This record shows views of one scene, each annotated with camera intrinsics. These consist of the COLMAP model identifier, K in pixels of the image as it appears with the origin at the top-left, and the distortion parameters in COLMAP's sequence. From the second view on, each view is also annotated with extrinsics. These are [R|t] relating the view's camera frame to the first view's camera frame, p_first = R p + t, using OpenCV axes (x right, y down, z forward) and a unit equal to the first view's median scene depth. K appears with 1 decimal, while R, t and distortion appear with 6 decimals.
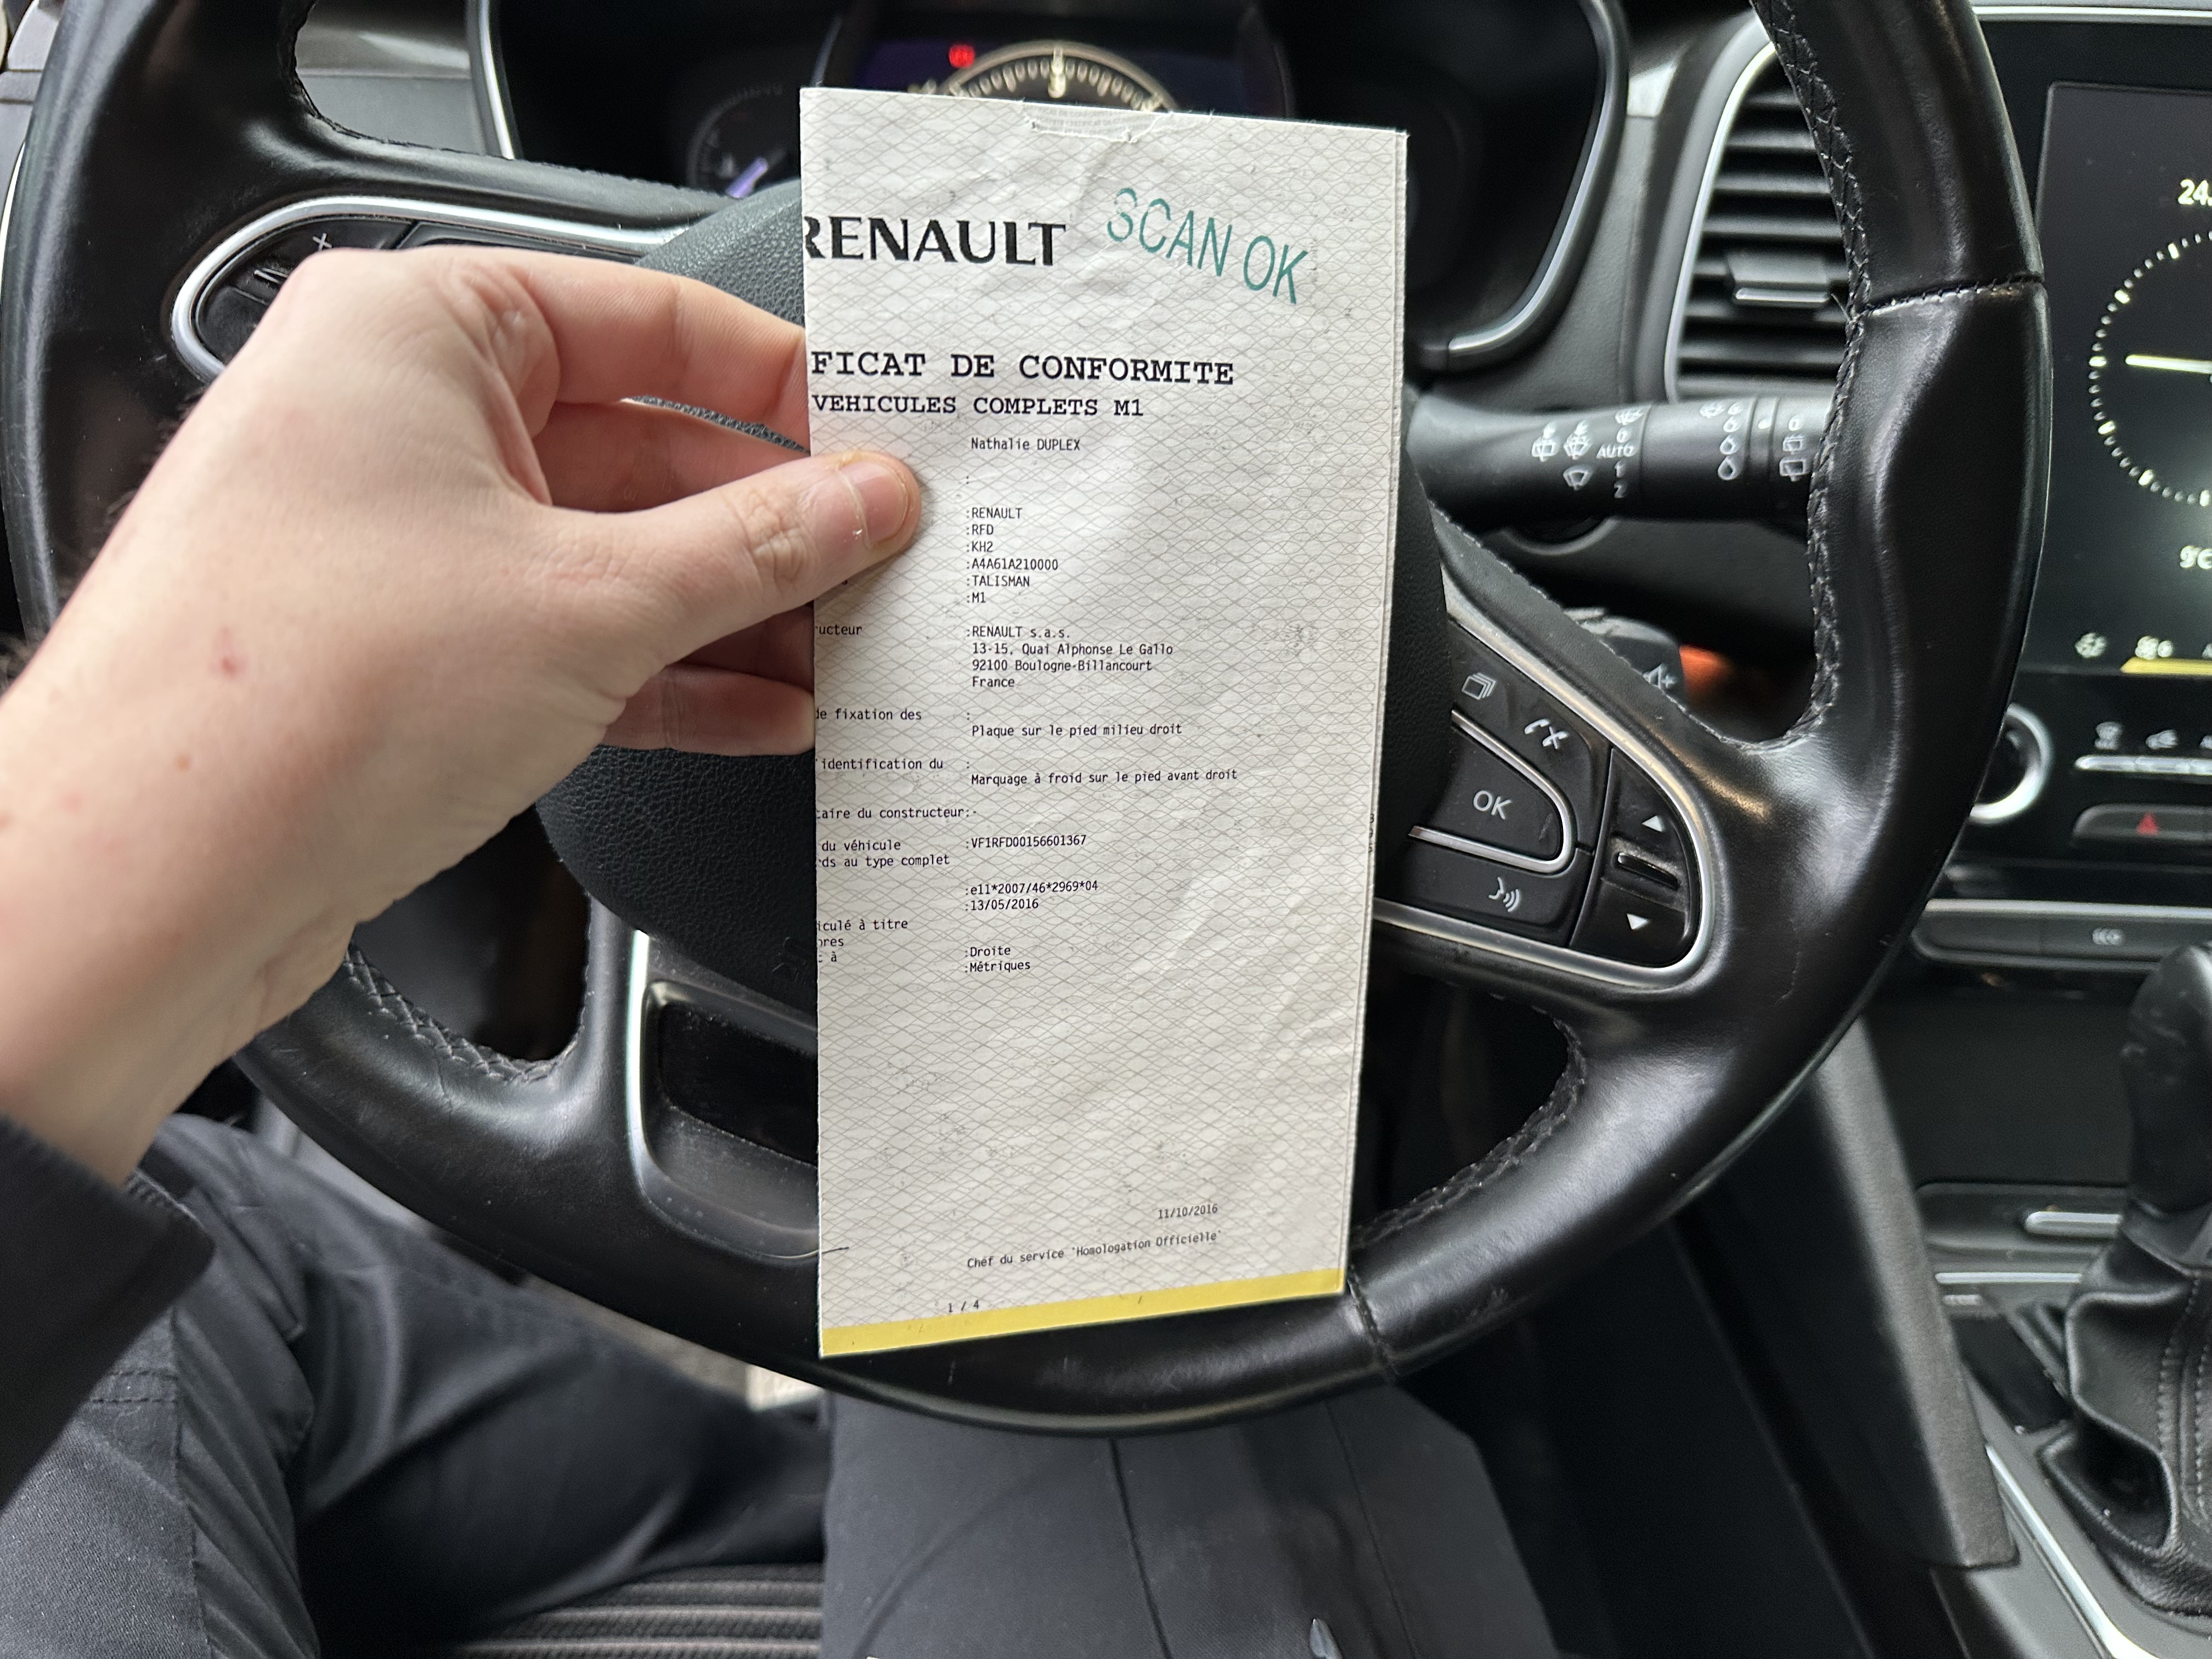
lens RADIAL K [[1575.7, 0, 1106.3], [0, 1575.7, 844.5], [0, 0, 1]] dist [0.017389, -0.017901]
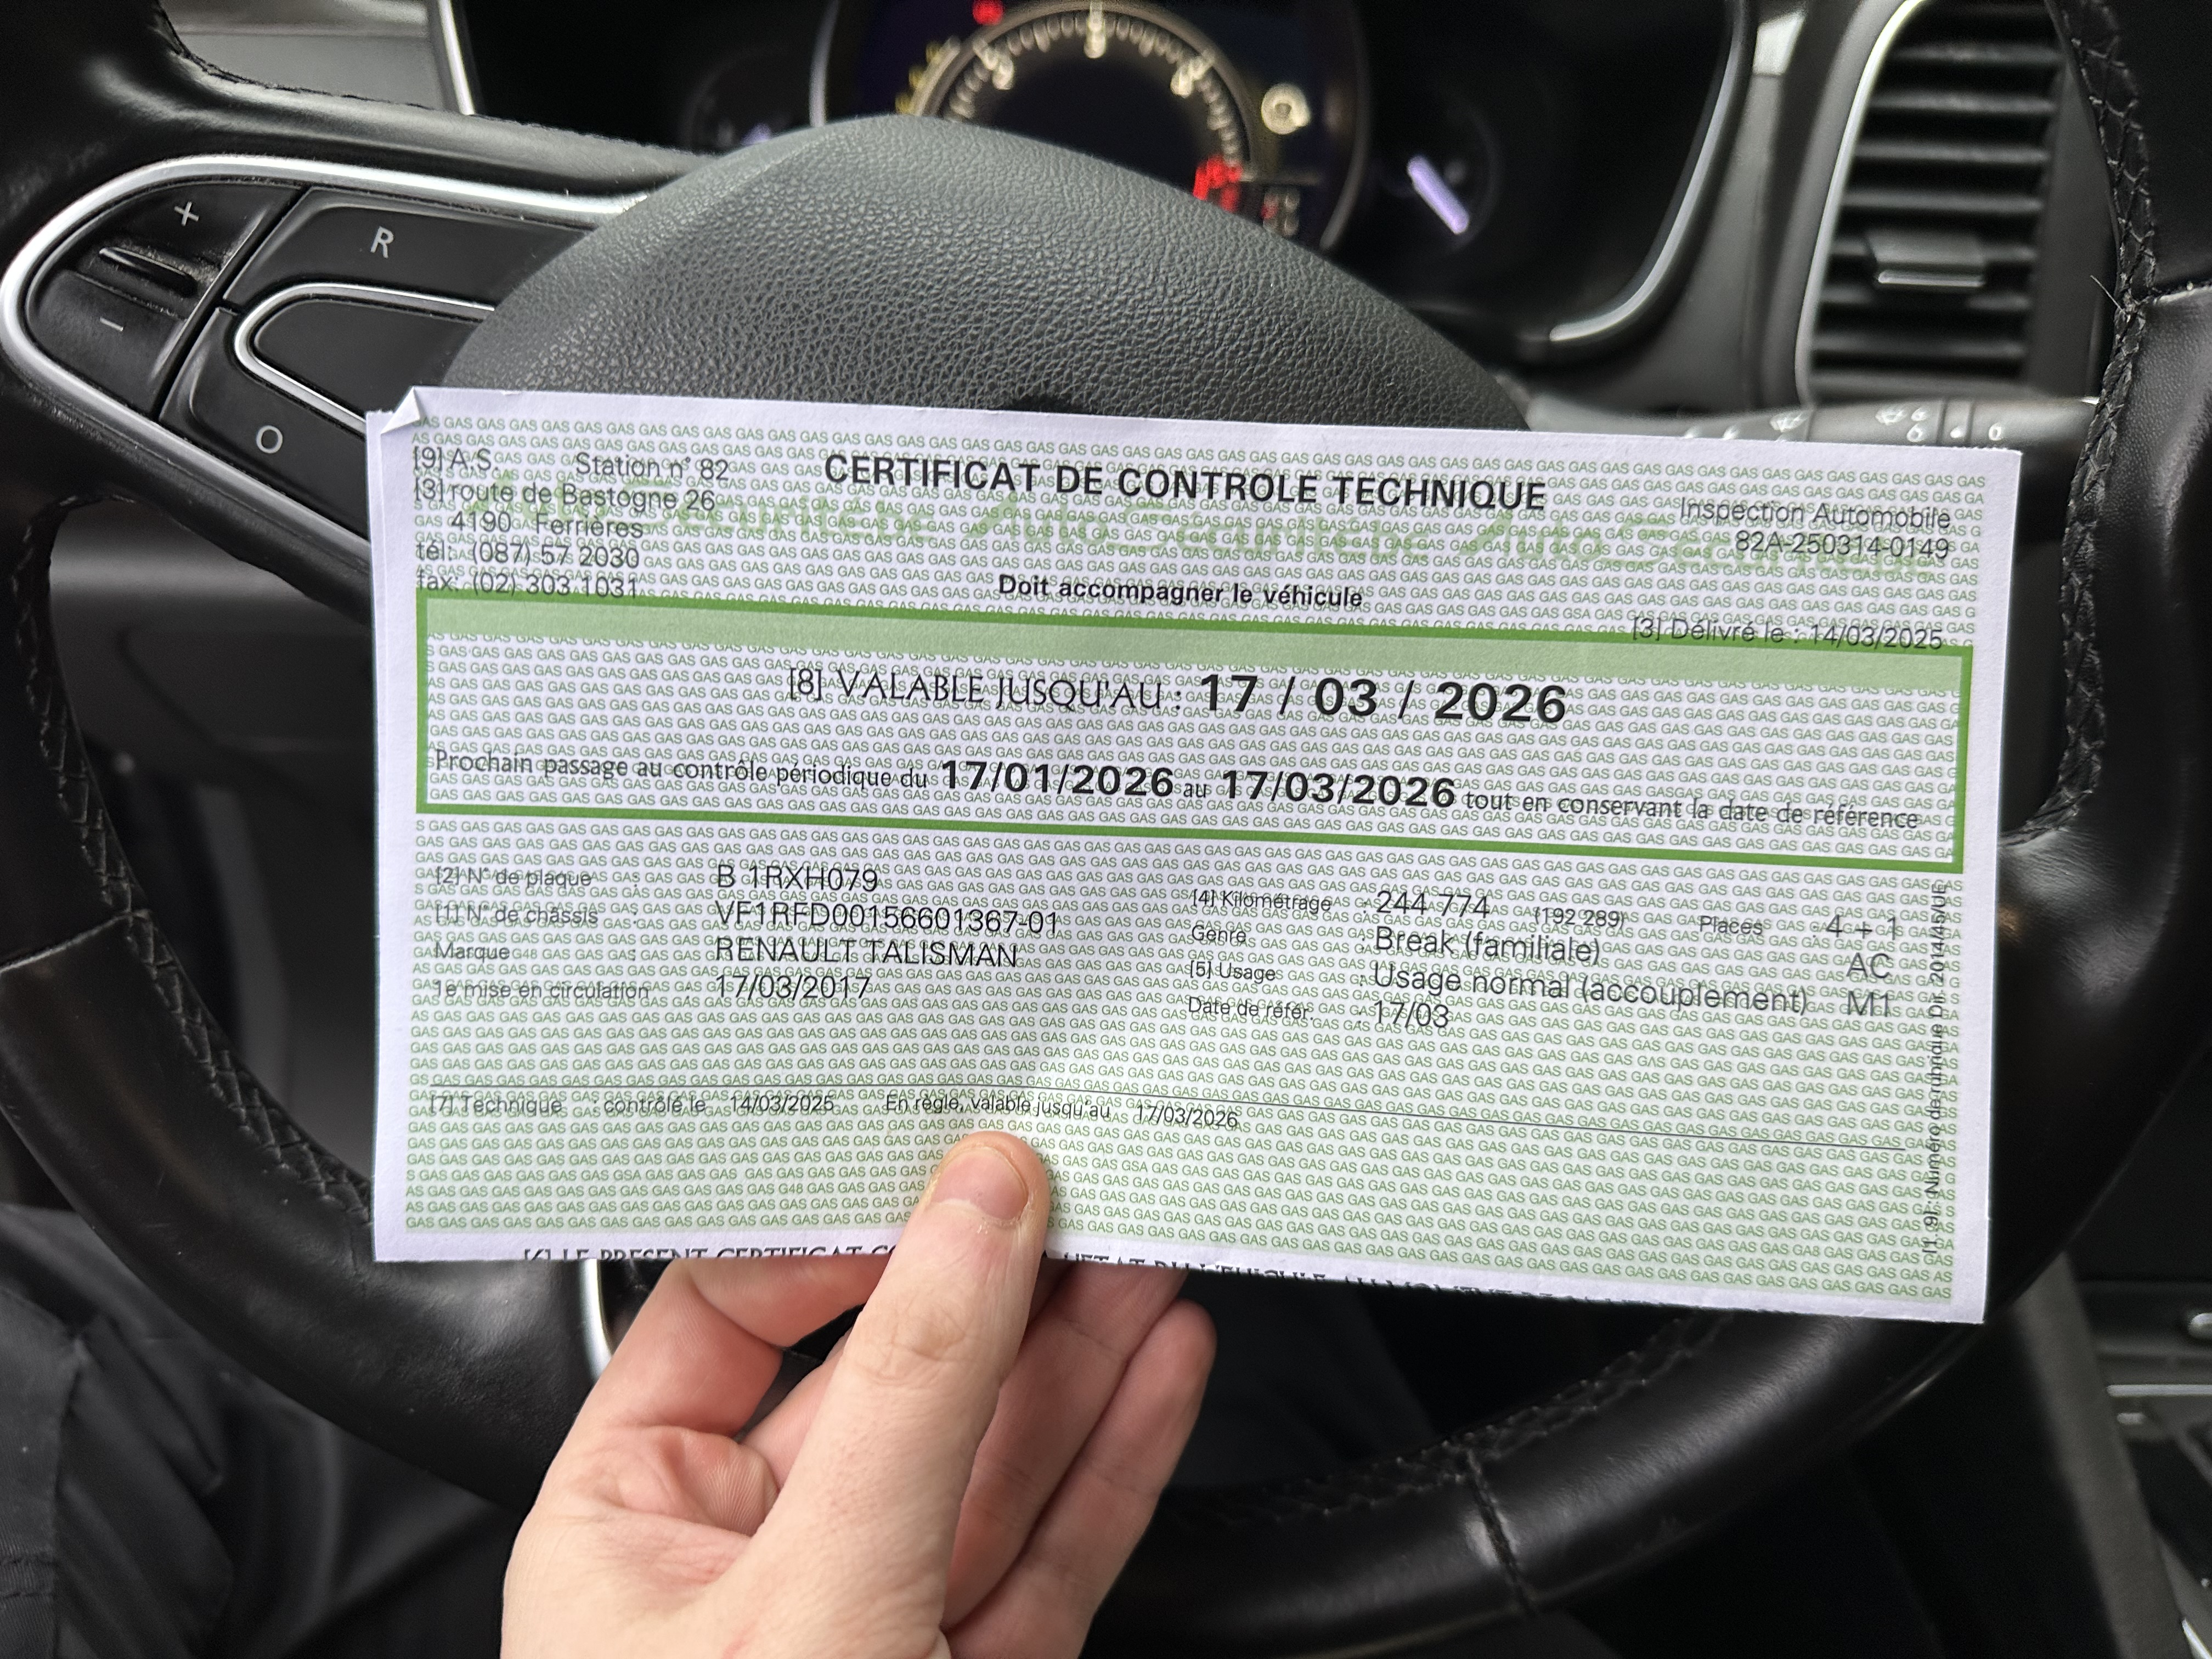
lens RADIAL K [[1653.5, 0, 1106.0], [0, 1653.5, 829.5], [0, 0, 1]] dist [-0.042939, 0.073664]
pose [[0.999941, 0.001699, -0.010749, -0.019003], [-0.001811, 0.999944, -0.010404, -0.038733], [0.010730, 0.010423, 0.999888, 0.108382]]
